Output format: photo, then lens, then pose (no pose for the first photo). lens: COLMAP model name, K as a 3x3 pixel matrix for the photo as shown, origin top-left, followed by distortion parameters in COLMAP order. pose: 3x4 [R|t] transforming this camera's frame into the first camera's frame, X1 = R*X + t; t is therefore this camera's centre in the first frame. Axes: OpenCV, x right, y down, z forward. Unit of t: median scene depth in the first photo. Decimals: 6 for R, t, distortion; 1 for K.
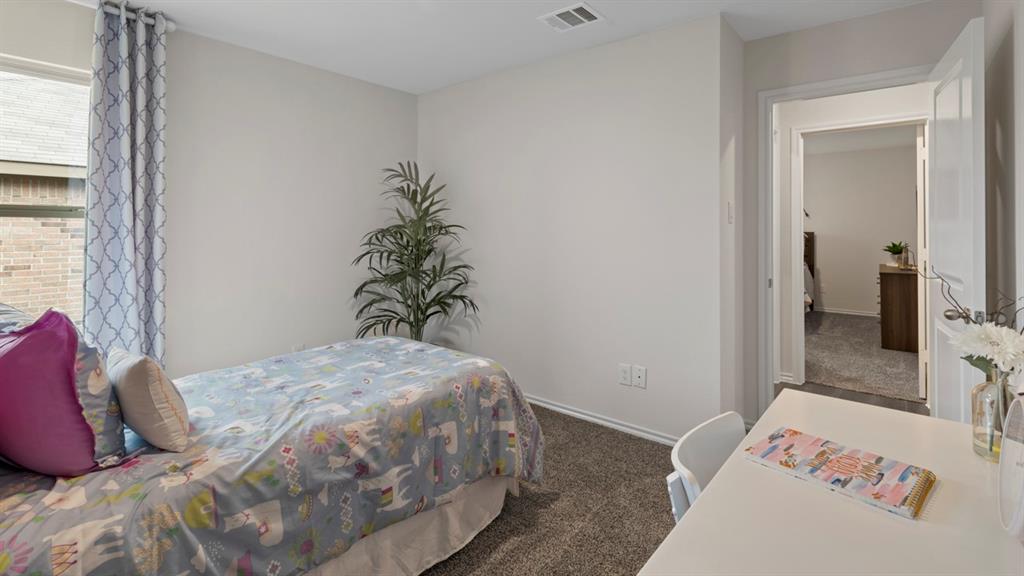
lens RADIAL K [[456.9, 0, 510.0], [0, 456.9, 286.3], [0, 0, 1]] dist [-0.000376, -0.000305]
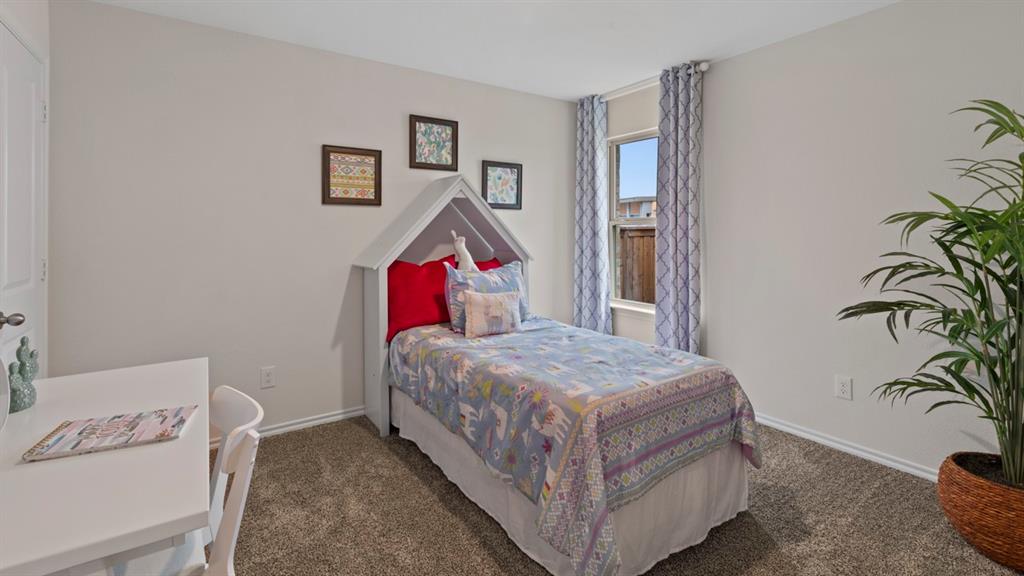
lens RADIAL K [[456.9, 0, 510.0], [0, 456.9, 286.3], [0, 0, 1]] dist [-0.000376, -0.000305]
pose [[-0.271355, 0.117286, -0.955306, 0.962663], [-0.121425, 0.980445, 0.154864, -0.174886], [0.954789, 0.158021, -0.251808, 1.389949]]
